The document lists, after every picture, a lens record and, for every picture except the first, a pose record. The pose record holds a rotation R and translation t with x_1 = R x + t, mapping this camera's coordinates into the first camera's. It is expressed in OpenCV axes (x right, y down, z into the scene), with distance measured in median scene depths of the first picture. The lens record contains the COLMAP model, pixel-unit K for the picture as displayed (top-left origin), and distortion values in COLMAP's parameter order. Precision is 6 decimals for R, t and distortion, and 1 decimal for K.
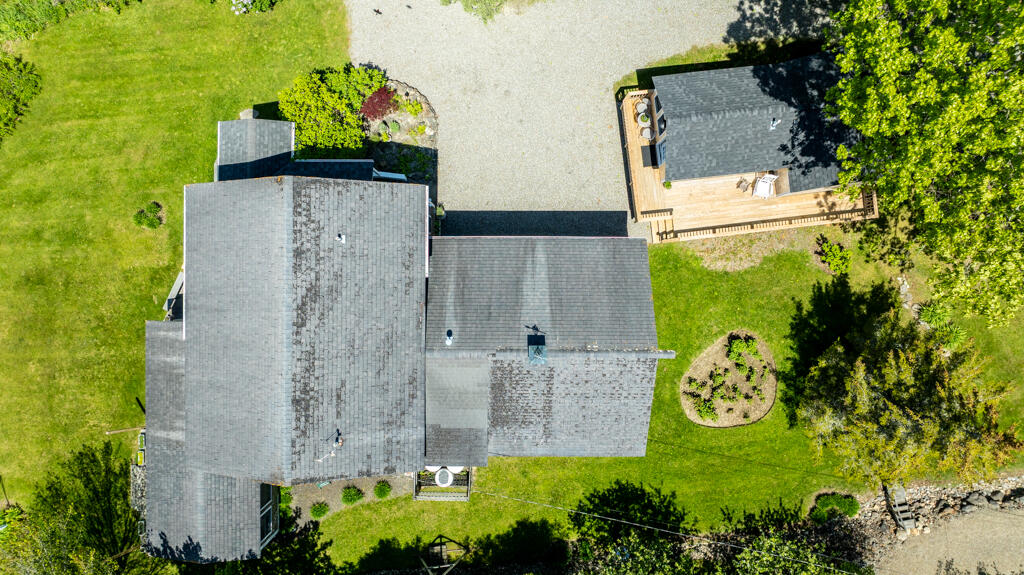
lens RADIAL K [[721.4, 0, 512.0], [0, 721.4, 287.5], [0, 0, 1]] dist [-0.038427, 0.037992]
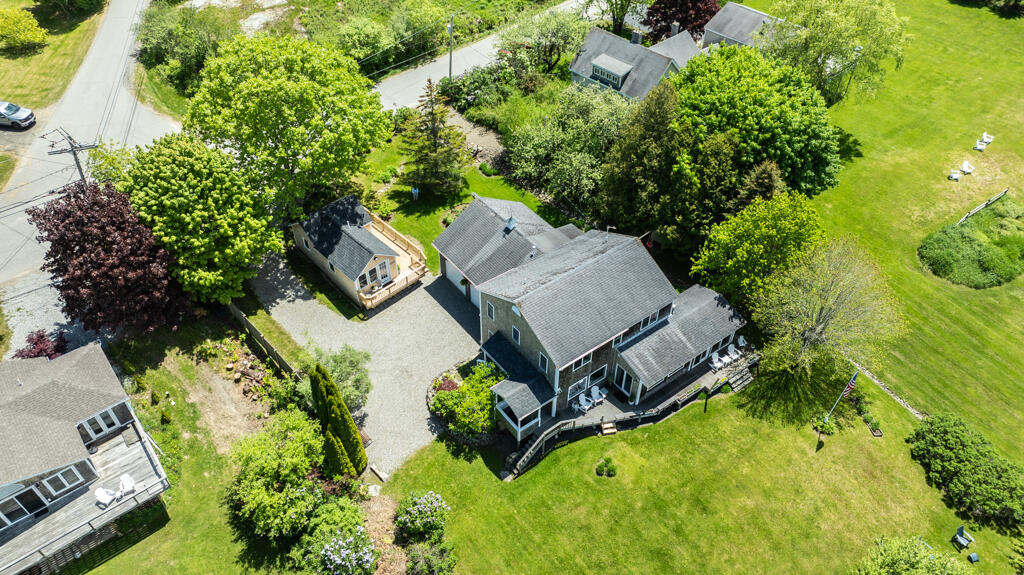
lens RADIAL K [[721.4, 0, 512.0], [0, 721.4, 287.5], [0, 0, 1]] dist [-0.038427, 0.037992]
pose [[-0.605631, -0.548835, 0.576186, -1.013814], [0.795745, -0.416561, 0.439622, -0.719629], [-0.001263, 0.724746, 0.689015, -0.223238]]
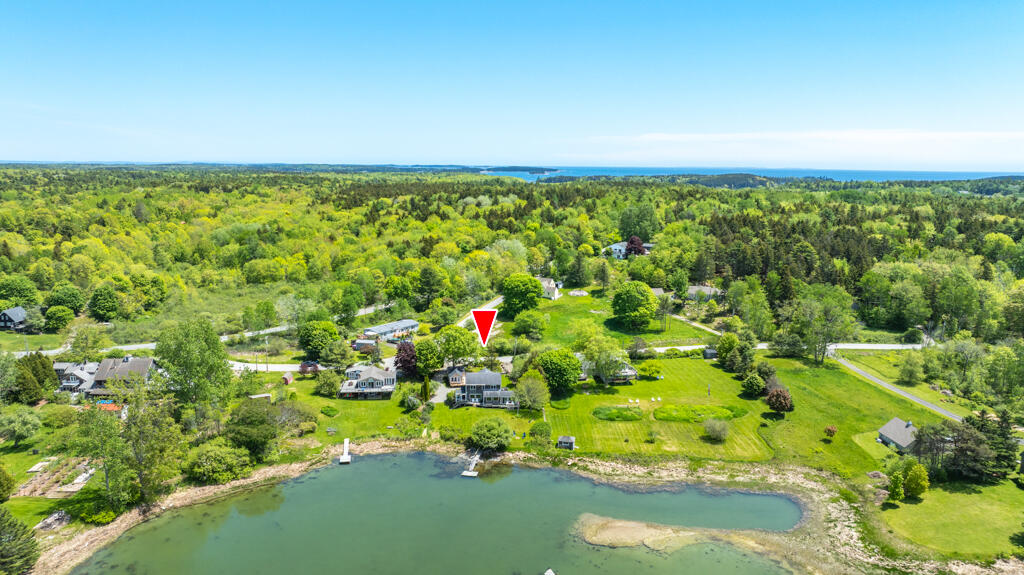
lens RADIAL K [[721.4, 0, 512.0], [0, 721.4, 287.5], [0, 0, 1]] dist [-0.038427, 0.037992]
pose [[-0.065836, -0.170077, 0.983229, -6.636068], [0.997805, -0.004159, 0.066092, -0.125276], [-0.007151, 0.985422, 0.169978, -1.148109]]
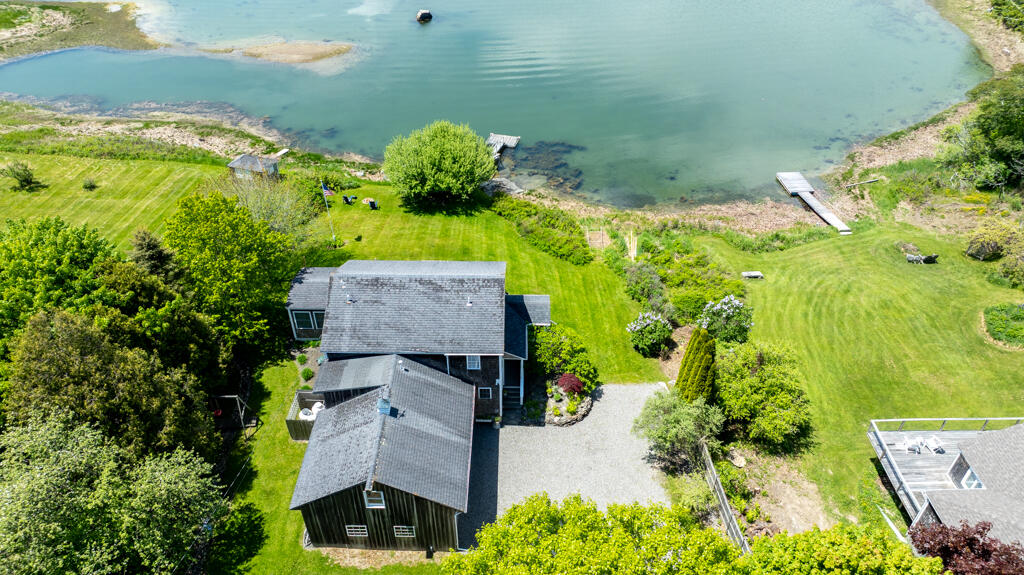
lens RADIAL K [[721.4, 0, 512.0], [0, 721.4, 287.5], [0, 0, 1]] dist [-0.038427, 0.037992]
pose [[-0.008396, 0.619787, -0.784725, 0.824068], [-0.999934, -0.011322, 0.001756, -0.131700], [-0.007796, 0.784688, 0.619841, -0.058979]]
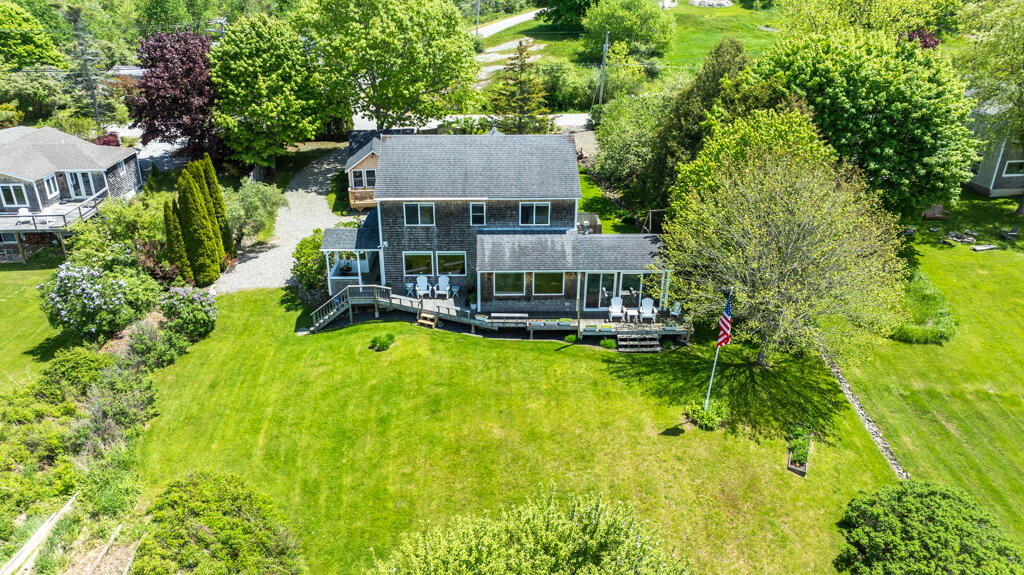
lens RADIAL K [[721.4, 0, 512.0], [0, 721.4, 287.5], [0, 0, 1]] dist [-0.038427, 0.037992]
pose [[-0.033786, -0.405649, 0.913404, -1.461174], [0.999427, -0.011722, 0.031762, 0.060728], [-0.002177, 0.913954, 0.405812, 0.491862]]
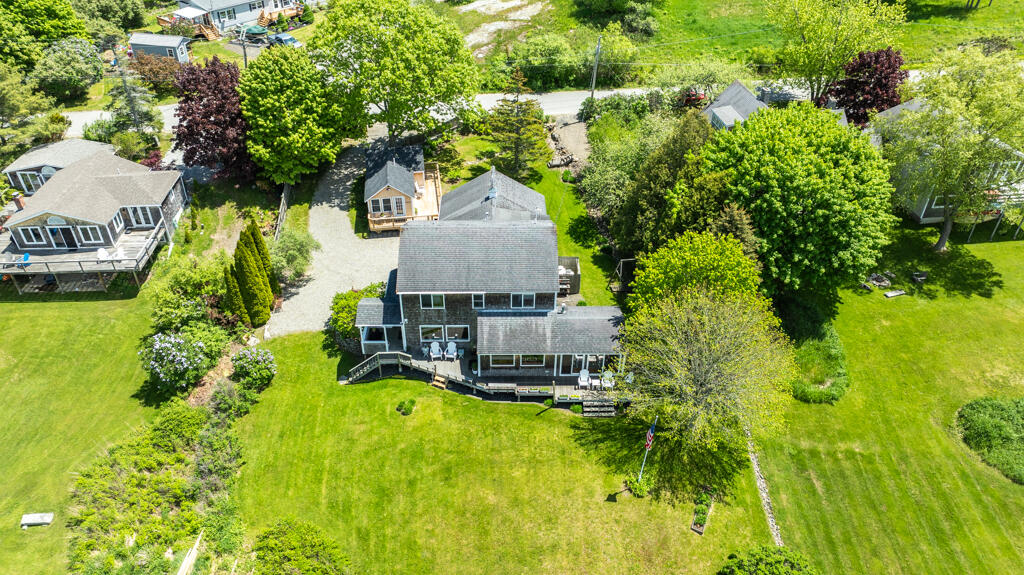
lens RADIAL K [[721.4, 0, 512.0], [0, 721.4, 287.5], [0, 0, 1]] dist [-0.038427, 0.037992]
pose [[-0.025117, -0.588698, 0.807963, -1.529245], [0.999670, -0.010488, 0.023435, 0.078812], [-0.005322, 0.808285, 0.588767, -0.031076]]
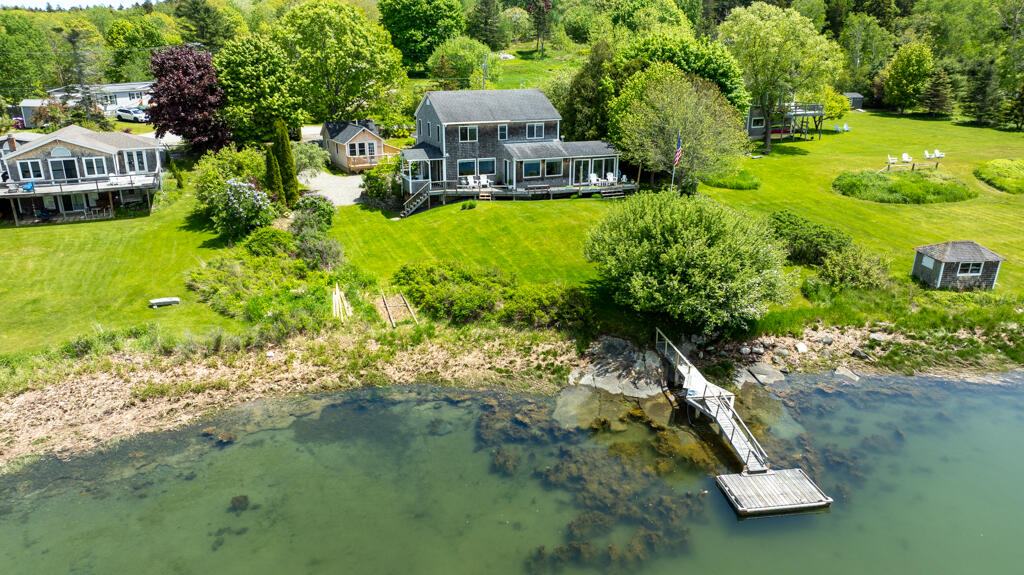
lens RADIAL K [[721.4, 0, 512.0], [0, 721.4, 287.5], [0, 0, 1]] dist [-0.038427, 0.037992]
pose [[-0.378268, -0.286580, 0.880219, -2.109434], [0.925685, -0.121706, 0.358182, -0.642264], [0.004480, 0.950294, 0.311321, 0.654544]]
